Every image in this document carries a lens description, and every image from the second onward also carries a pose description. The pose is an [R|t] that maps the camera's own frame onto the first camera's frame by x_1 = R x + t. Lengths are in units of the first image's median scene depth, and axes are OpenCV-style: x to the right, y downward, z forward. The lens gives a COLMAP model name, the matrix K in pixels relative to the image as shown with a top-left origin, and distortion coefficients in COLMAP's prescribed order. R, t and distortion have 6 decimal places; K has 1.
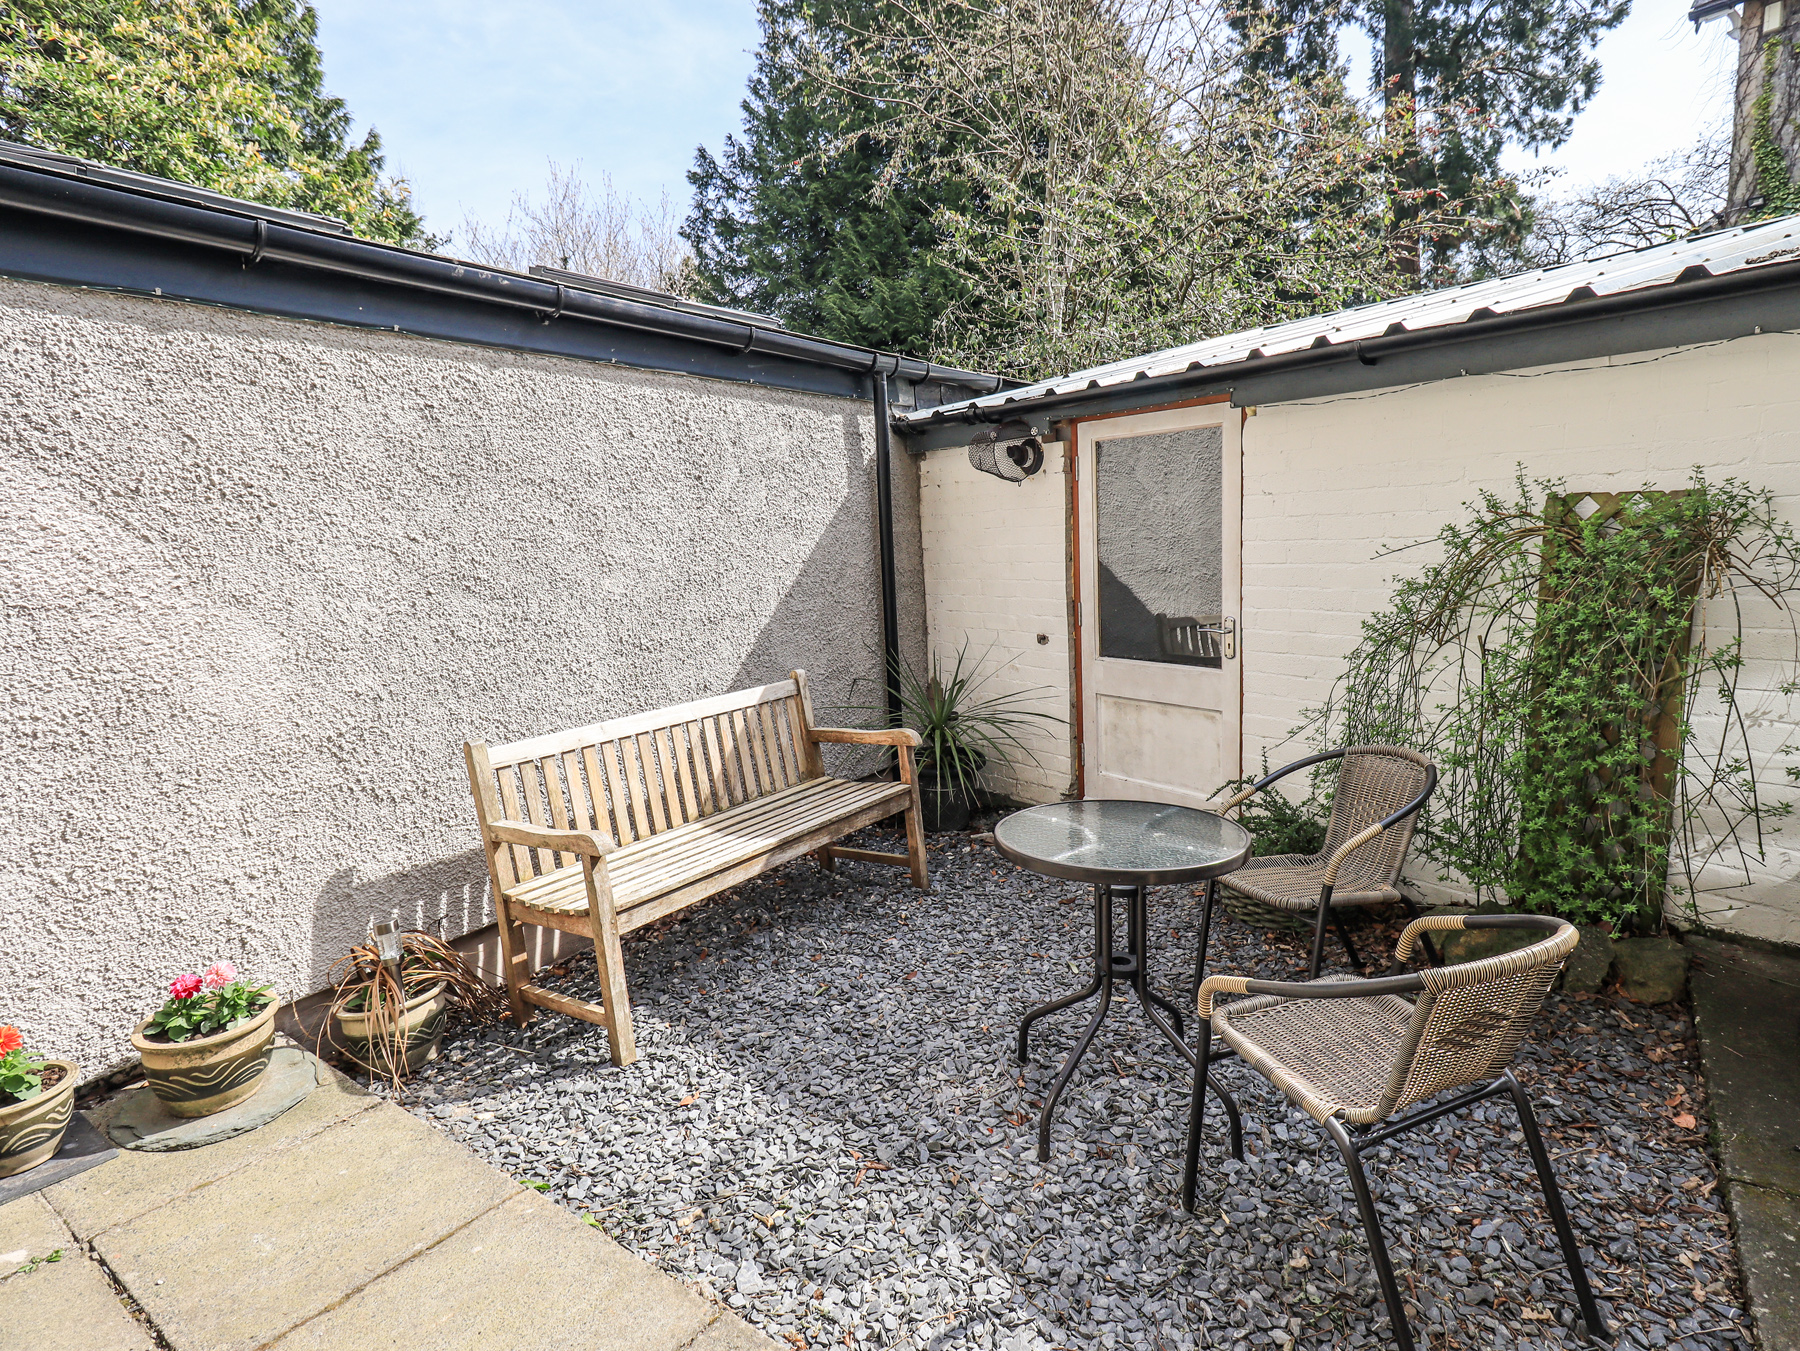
lens RADIAL K [[932.6, 0, 923.7], [0, 932.6, 658.8], [0, 0, 1]] dist [0.000512, 0.000468]
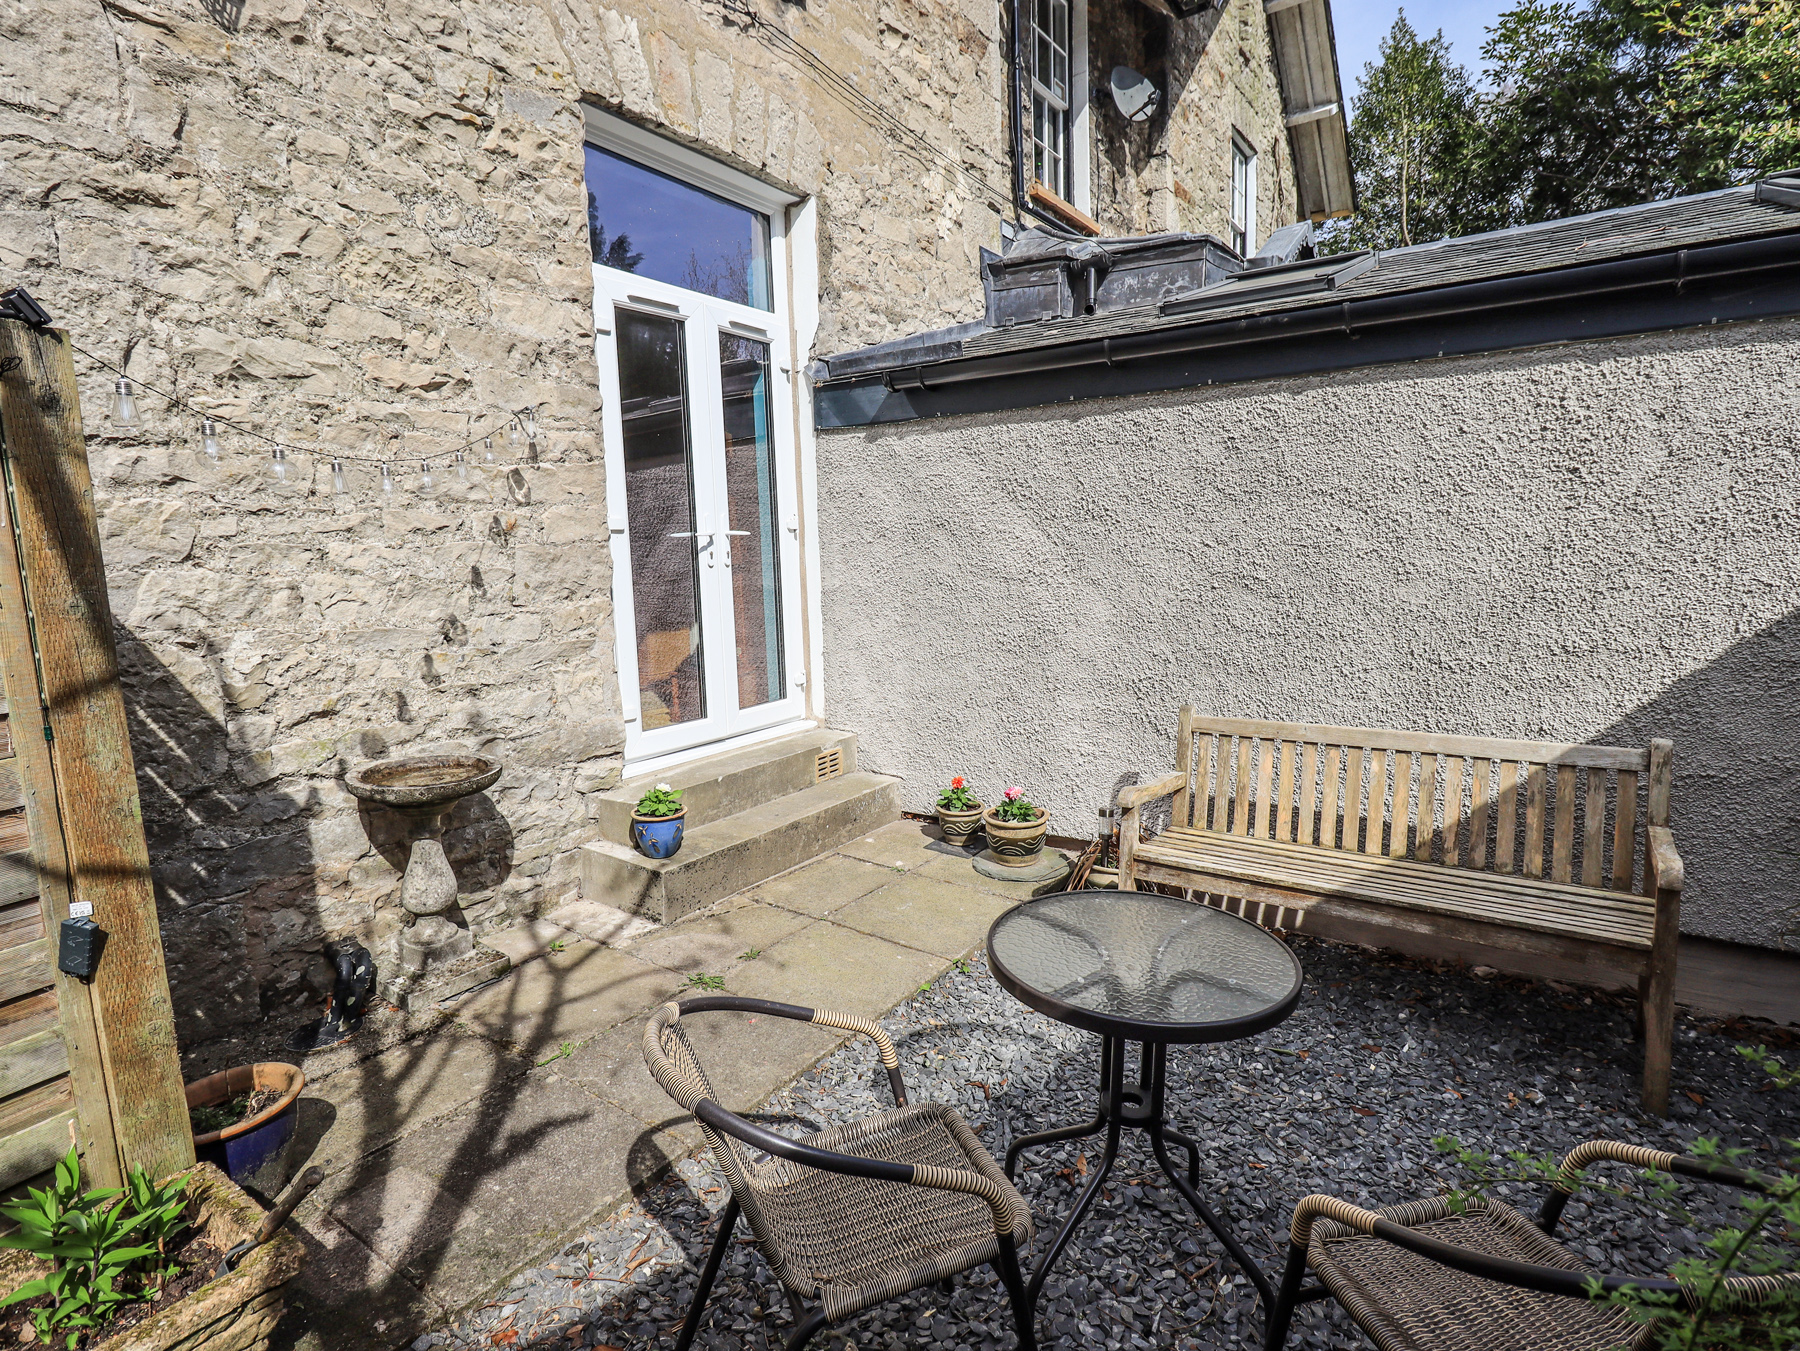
lens RADIAL K [[925.8, 0, 910.5], [0, 925.8, 655.4], [0, 0, 1]] dist [0.001650, -0.000451]
pose [[0.006554, 0.155024, -0.987889, 0.630699], [-0.111671, 0.981844, 0.153335, -0.110181], [0.993724, 0.109314, 0.023747, 0.495412]]
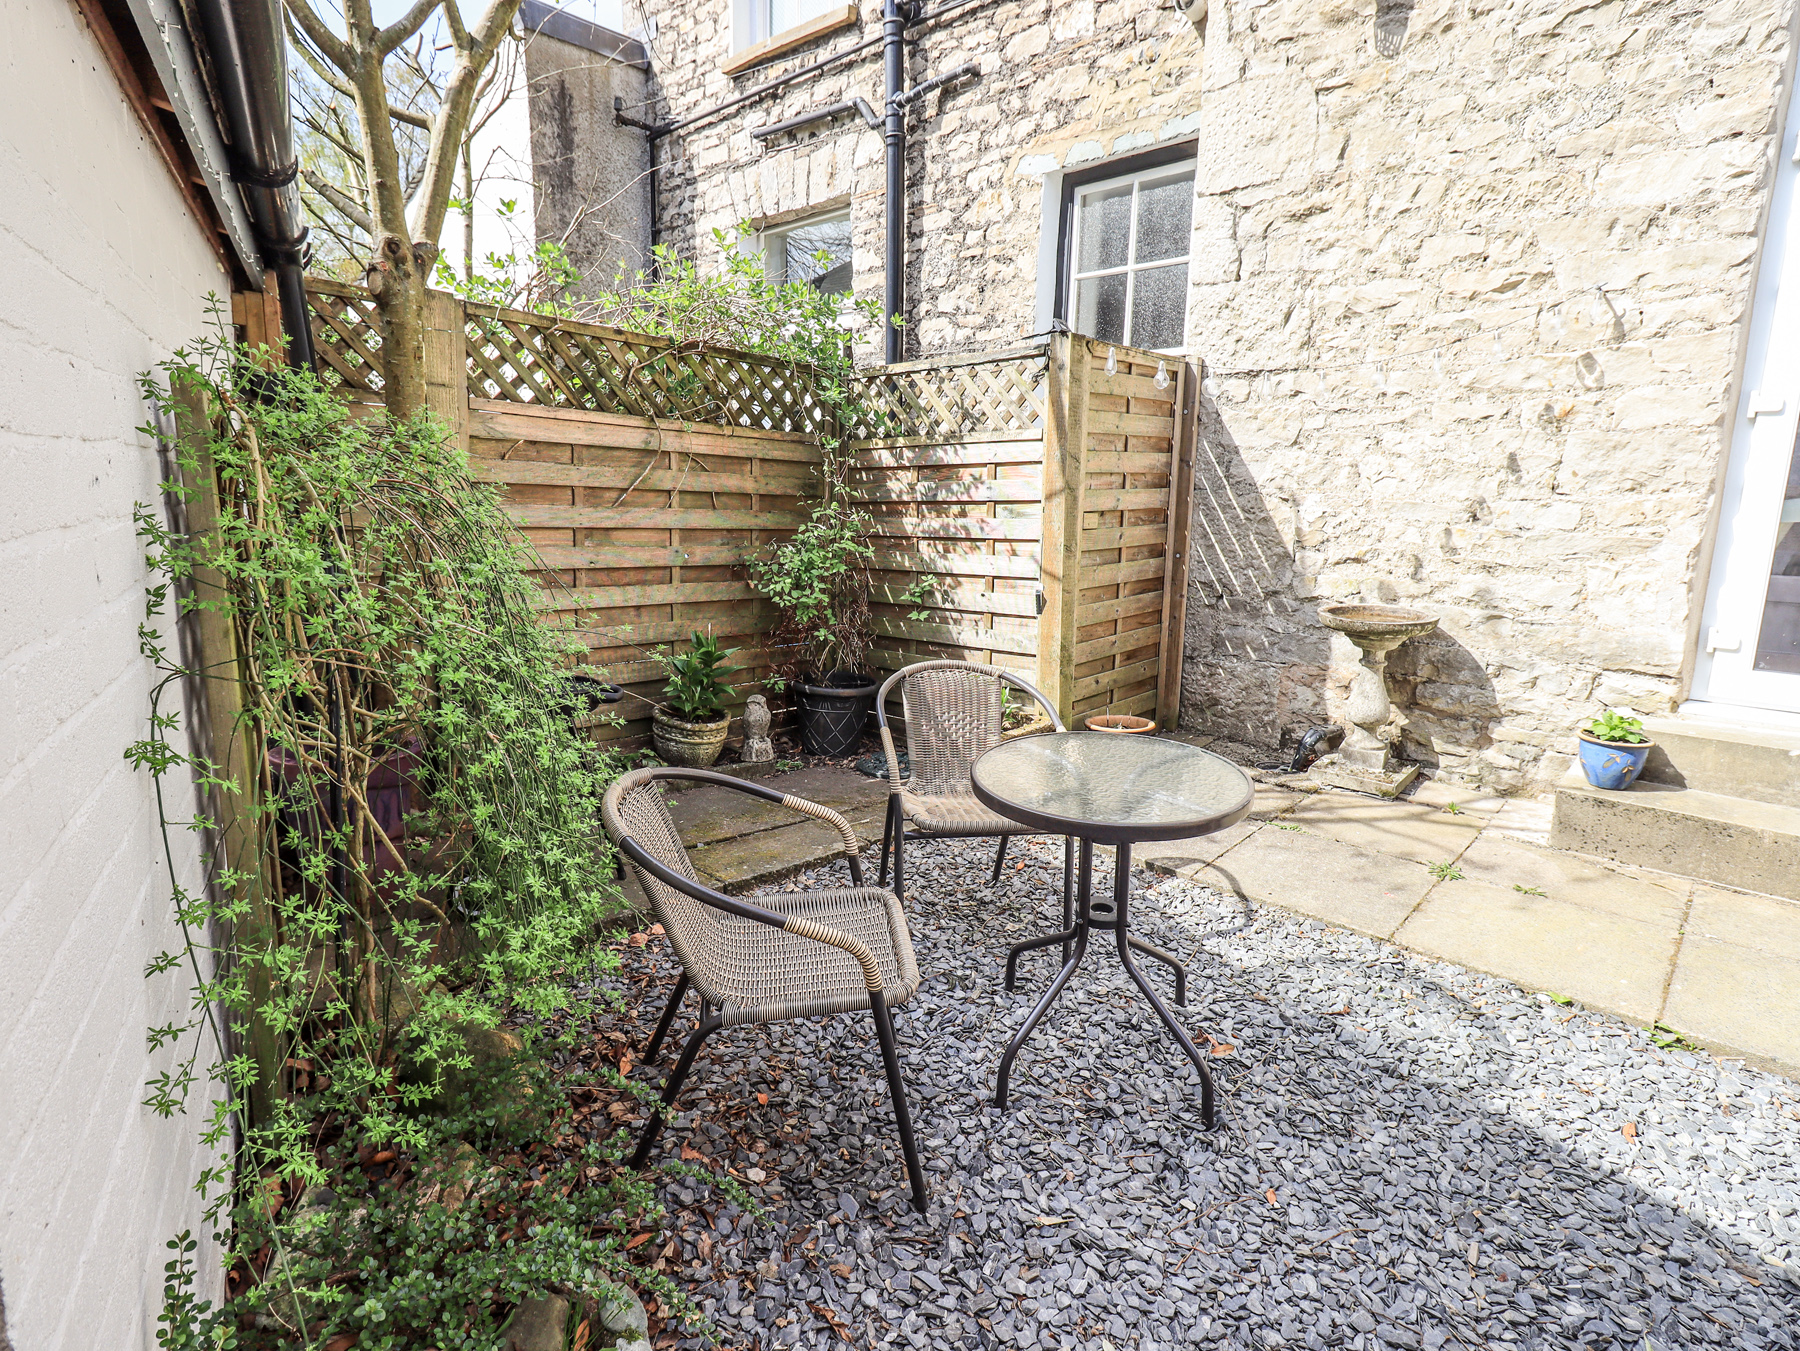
lens RADIAL K [[963.2, 0, 911.7], [0, 963.2, 659.7], [0, 0, 1]] dist [0.002570, -0.000316]
pose [[-0.988589, -0.002091, 0.150625, 0.164568], [0.044458, 0.951317, 0.304992, -0.141237], [-0.143929, 0.308208, -0.940368, 1.237666]]
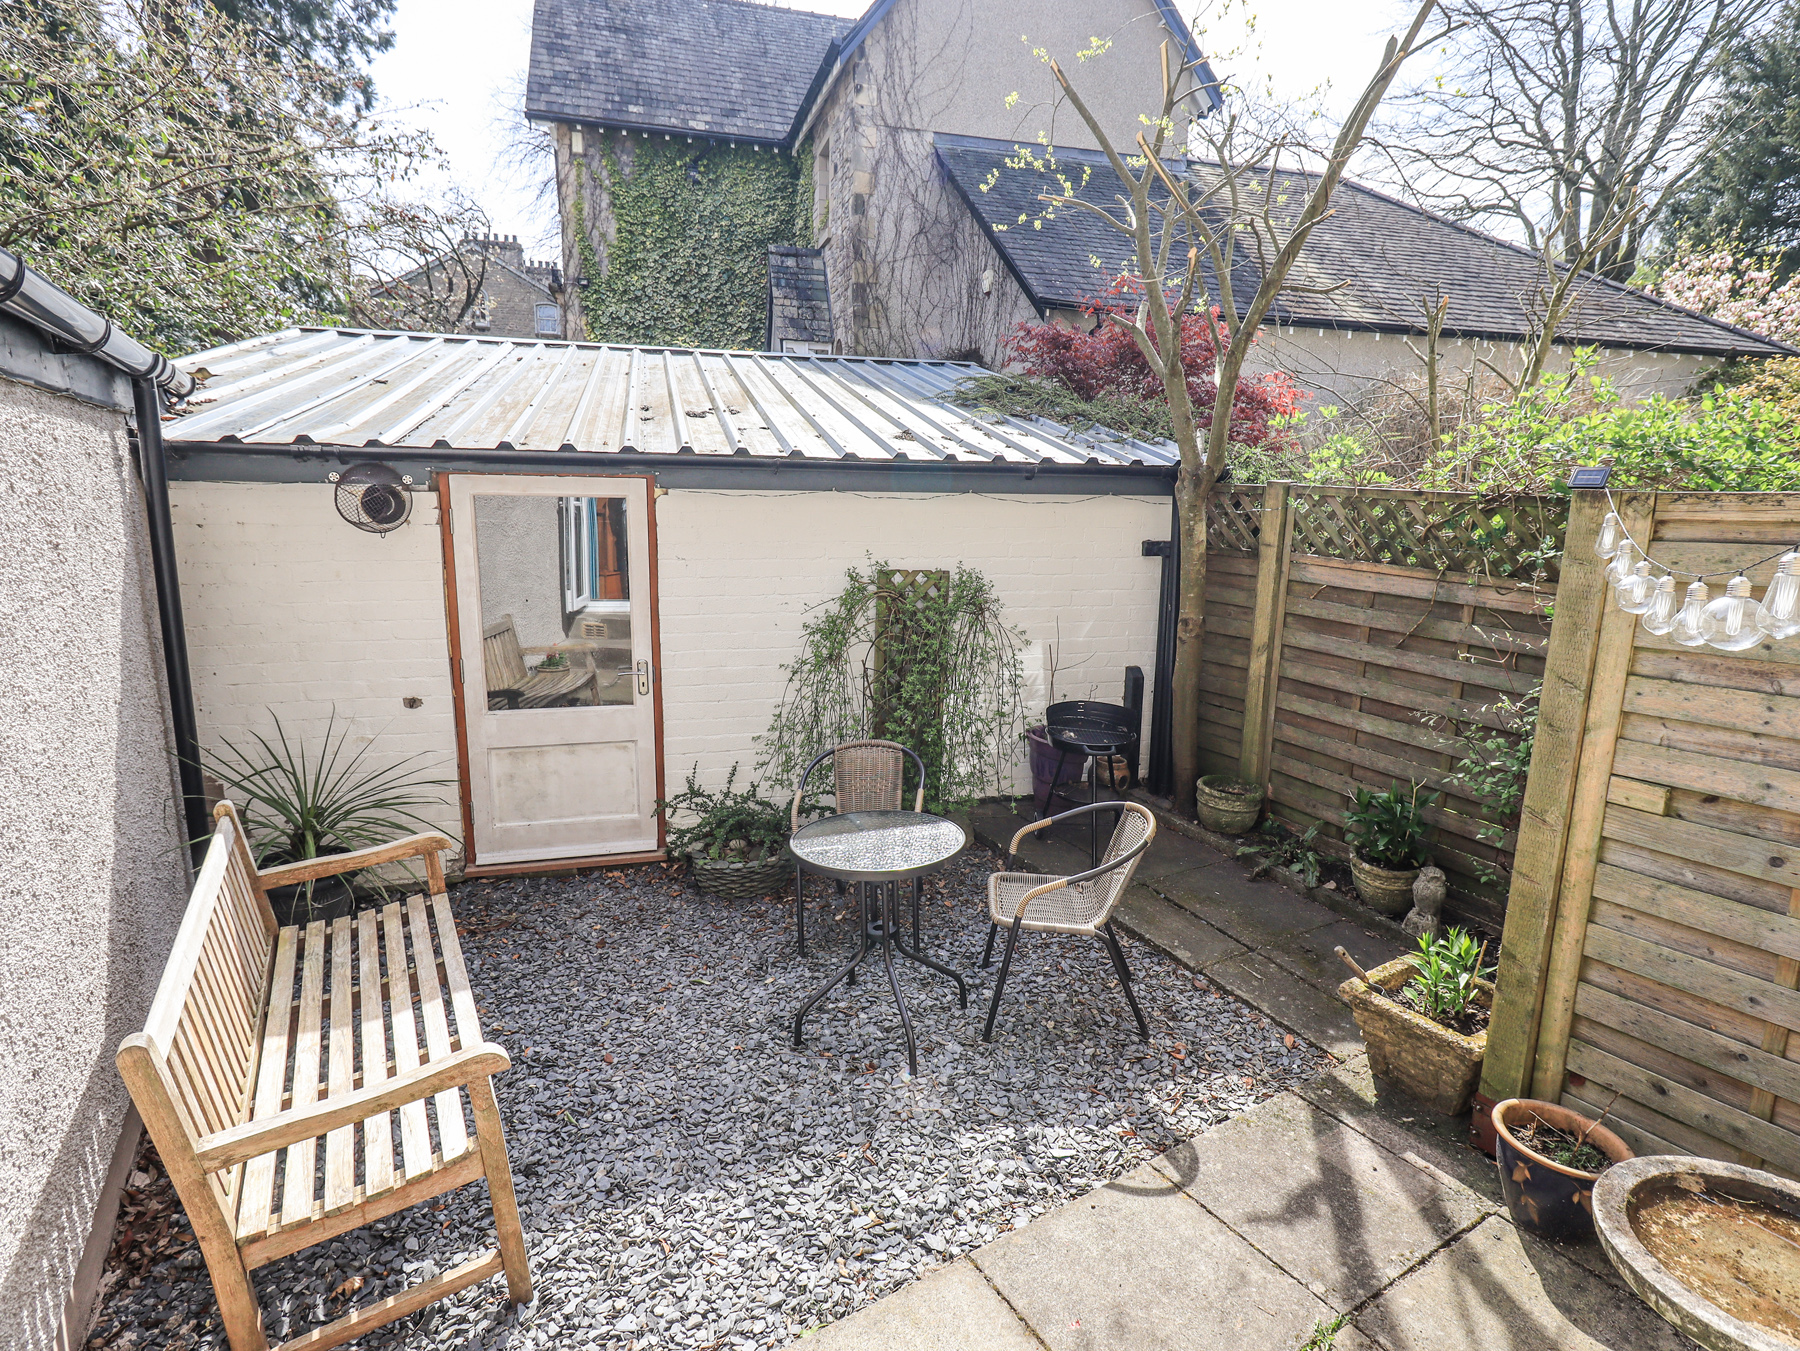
lens RADIAL K [[925.8, 0, 910.5], [0, 925.8, 655.4], [0, 0, 1]] dist [0.001650, -0.000451]
pose [[0.399828, -0.118479, 0.908901, -0.670105], [0.091596, 0.991812, 0.088993, -0.138054], [-0.912002, 0.047670, 0.407406, 0.240183]]
